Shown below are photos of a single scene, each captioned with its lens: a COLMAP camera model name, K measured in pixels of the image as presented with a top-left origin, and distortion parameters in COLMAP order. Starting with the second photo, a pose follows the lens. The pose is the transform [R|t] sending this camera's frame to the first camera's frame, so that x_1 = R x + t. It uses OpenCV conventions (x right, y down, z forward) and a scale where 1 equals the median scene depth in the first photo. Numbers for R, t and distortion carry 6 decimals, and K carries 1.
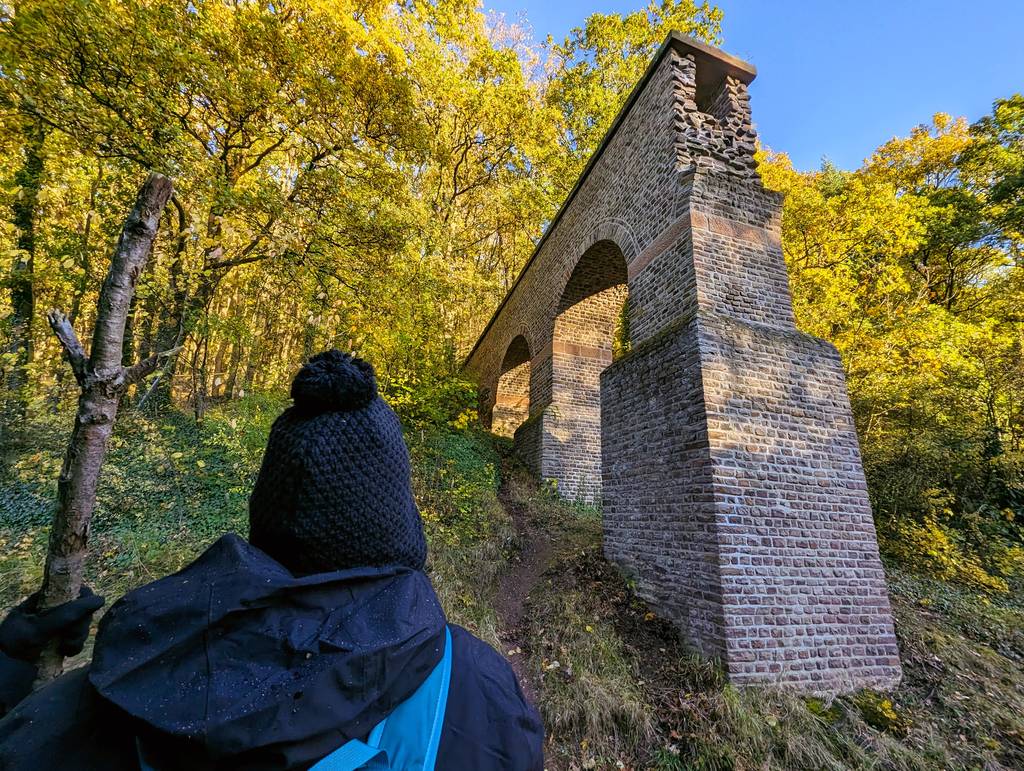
lens RADIAL K [[420.9, 0, 511.4], [0, 420.9, 389.4], [0, 0, 1]] dist [0.000750, 0.000003]
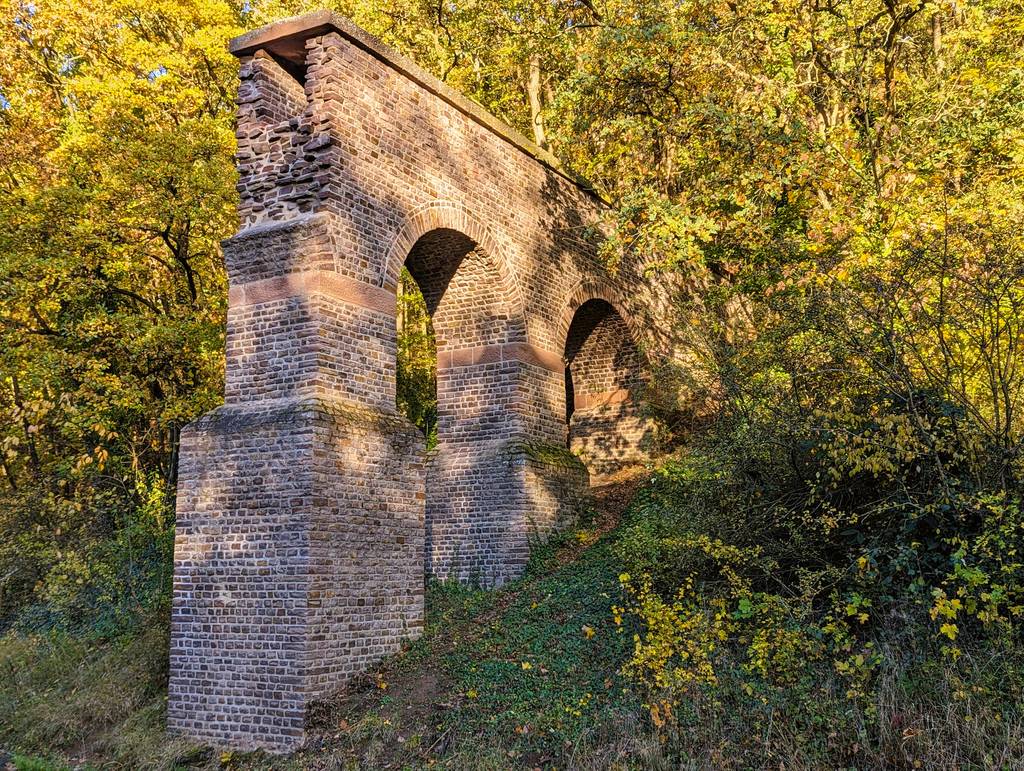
lens RADIAL K [[1097.2, 0, 517.7], [0, 1097.2, 390.8], [0, 0, 1]] dist [0.034065, 0.000000]
pose [[0.673447, -0.178136, -0.717452, 3.469768], [0.256587, 0.966521, 0.000873, -0.056005], [0.693277, -0.184677, 0.696608, -0.409117]]
